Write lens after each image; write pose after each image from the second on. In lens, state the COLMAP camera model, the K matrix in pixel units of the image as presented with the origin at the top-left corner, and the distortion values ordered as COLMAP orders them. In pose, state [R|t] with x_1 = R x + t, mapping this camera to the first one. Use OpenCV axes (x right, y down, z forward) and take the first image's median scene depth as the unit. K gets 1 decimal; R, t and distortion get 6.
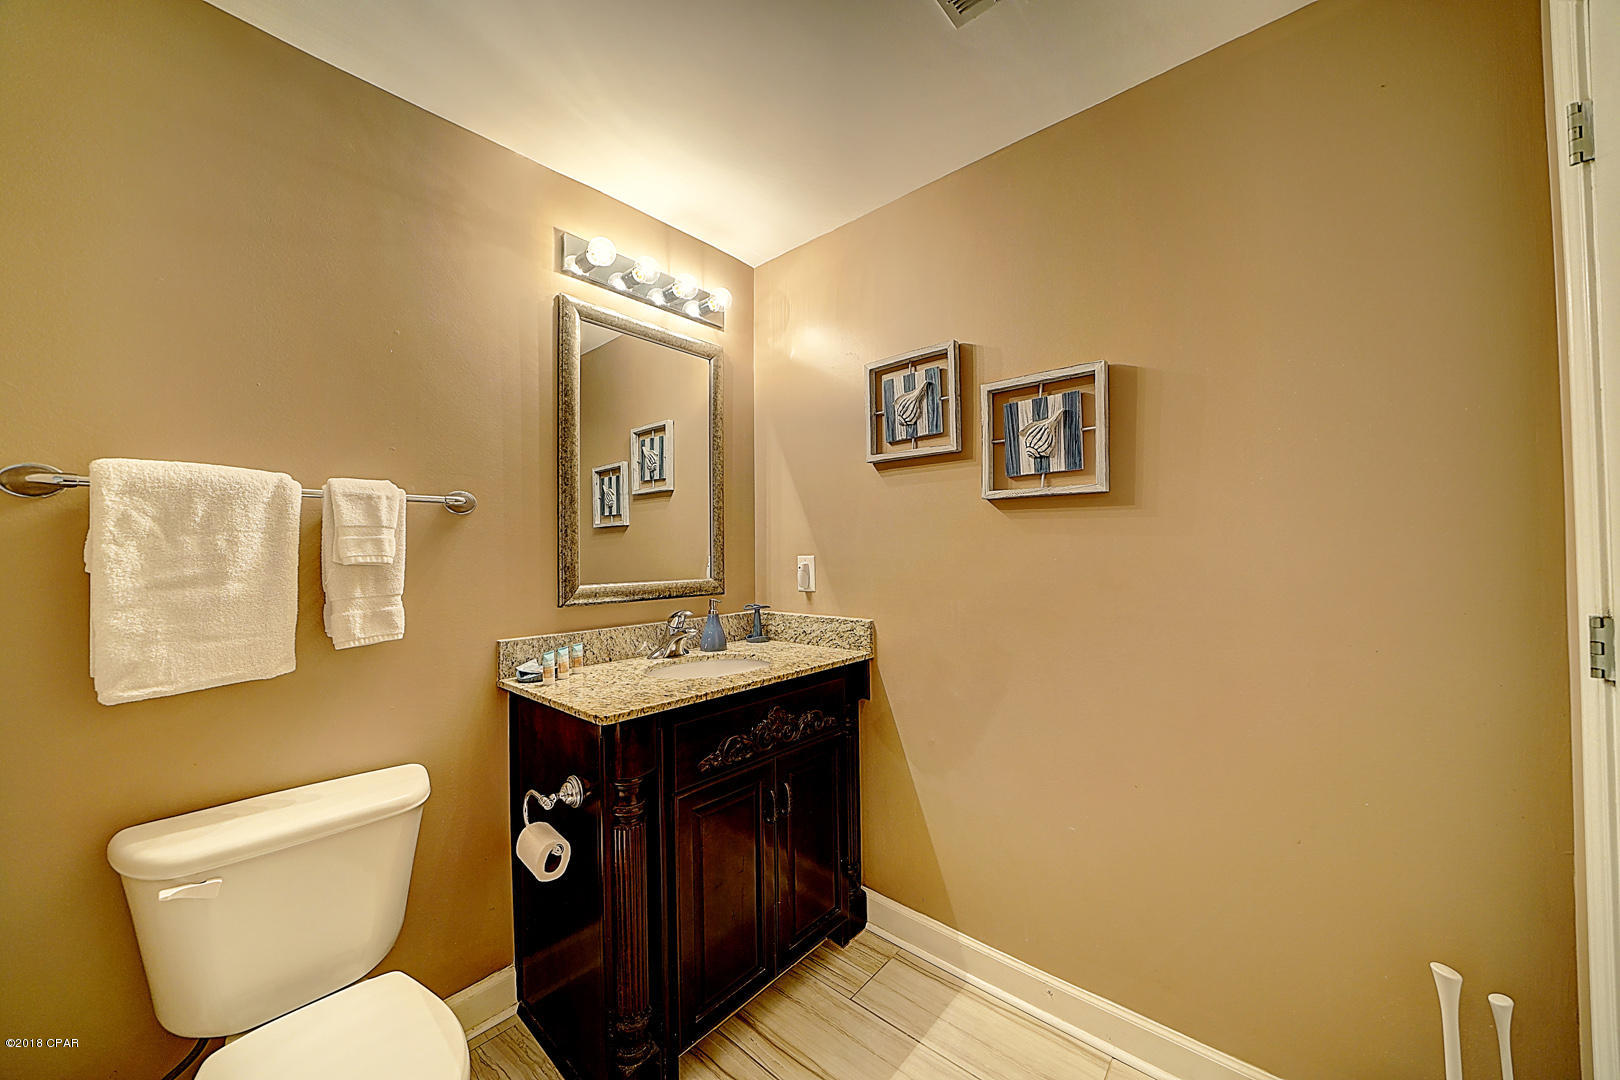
lens RADIAL K [[573.8, 0, 810.0], [0, 573.8, 540.0], [0, 0, 1]] dist [-0.013602, 0.000073]
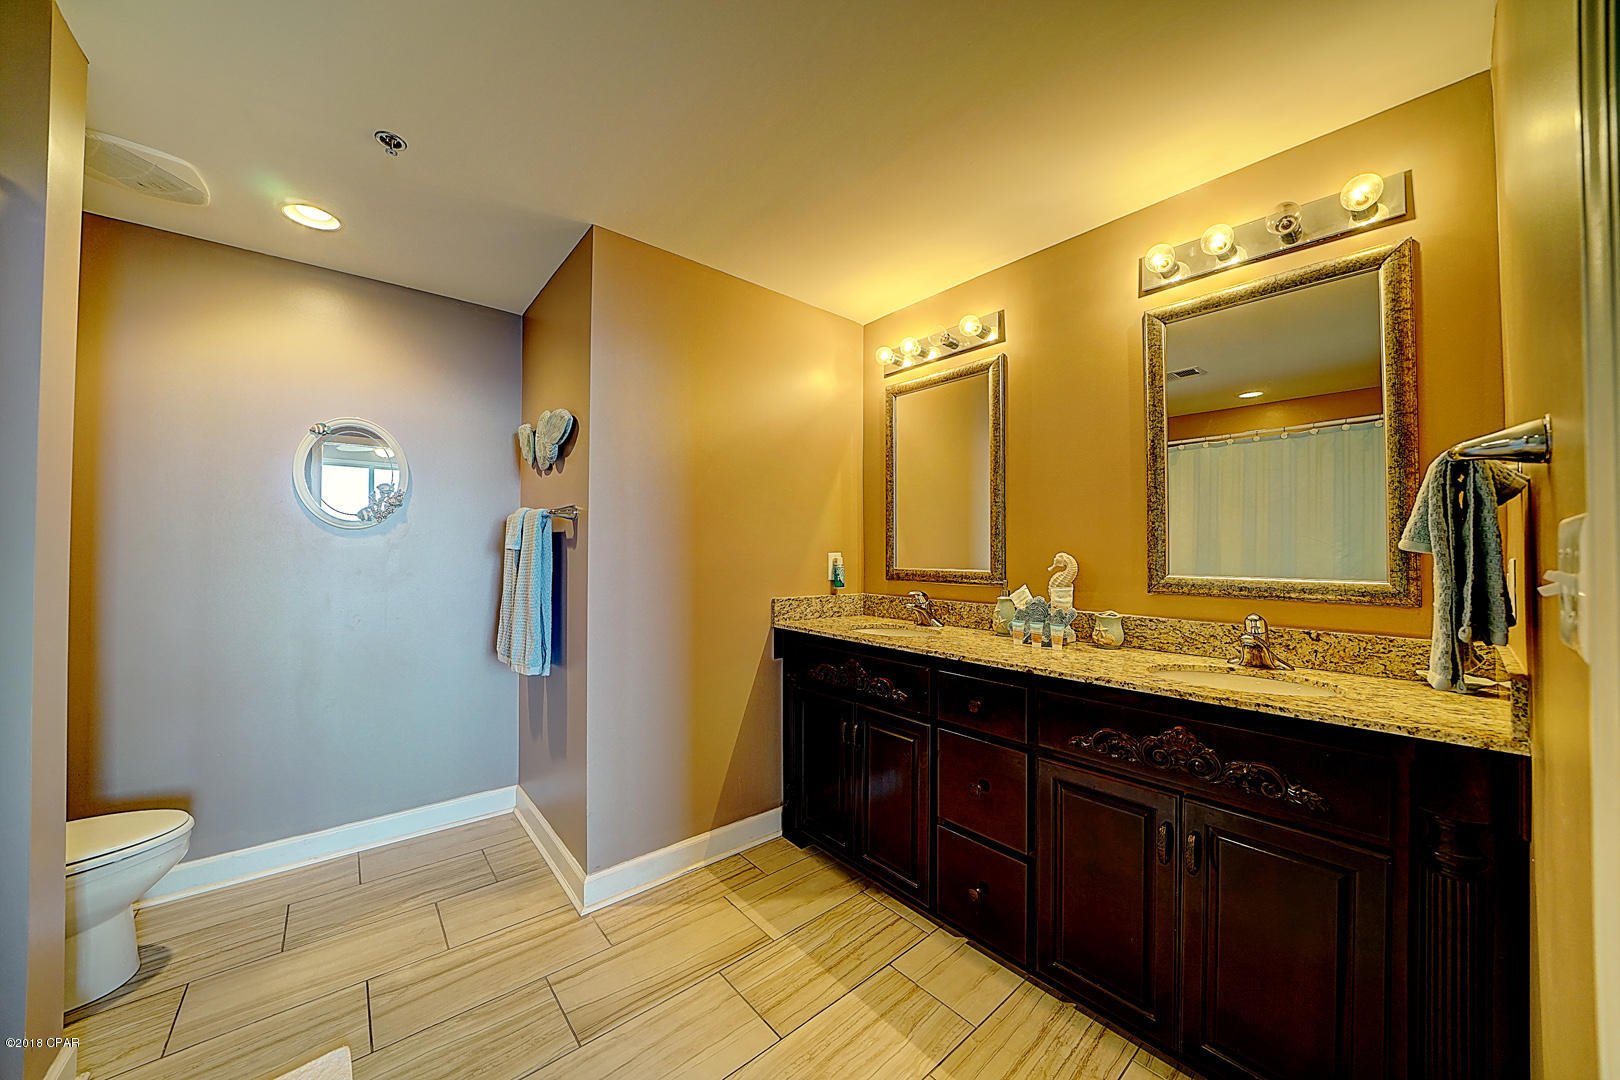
lens RADIAL K [[561.2, 0, 810.0], [0, 561.2, 540.0], [0, 0, 1]] dist [-0.021074, 0.000165]
pose [[-0.153049, 0.001648, -0.988217, 0.926949], [0.031908, 0.999485, -0.003275, -0.005159], [0.987703, -0.032034, -0.153023, 0.651273]]
